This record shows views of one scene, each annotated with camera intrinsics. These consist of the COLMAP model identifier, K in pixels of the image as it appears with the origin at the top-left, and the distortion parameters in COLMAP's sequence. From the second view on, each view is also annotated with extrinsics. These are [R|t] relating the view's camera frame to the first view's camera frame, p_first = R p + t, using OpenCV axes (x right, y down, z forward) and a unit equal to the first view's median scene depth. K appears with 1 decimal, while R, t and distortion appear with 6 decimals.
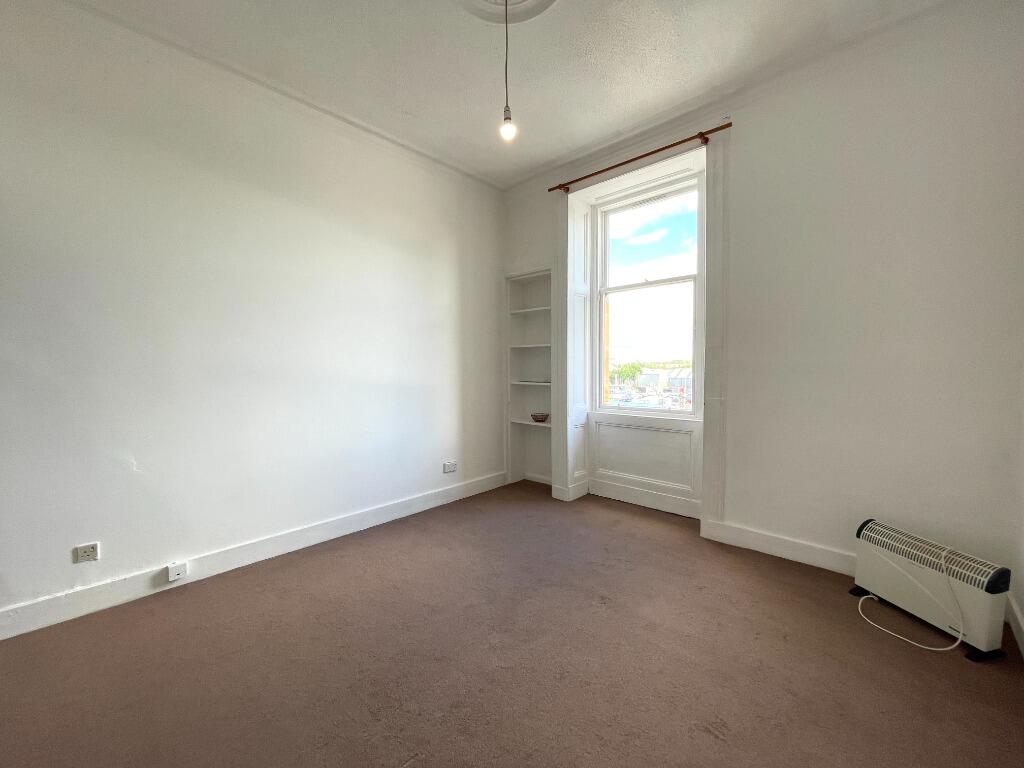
lens RADIAL K [[416.8, 0, 507.7], [0, 416.8, 385.3], [0, 0, 1]] dist [-0.000144, -0.000087]
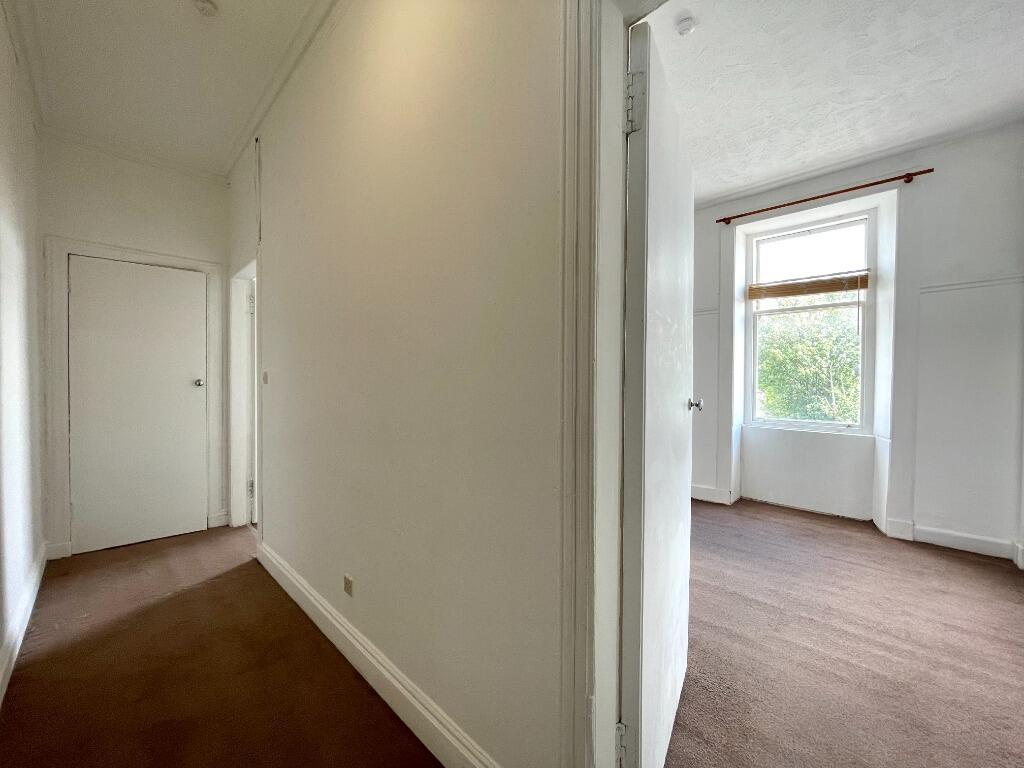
lens RADIAL K [[407.7, 0, 514.5], [0, 407.7, 393.6], [0, 0, 1]] dist [-0.001357, -0.000084]
pose [[0.999825, 0.010663, -0.015358, -0.580401], [-0.010951, 0.999763, -0.018841, 0.017586], [0.015153, 0.019006, 0.999705, -0.115689]]
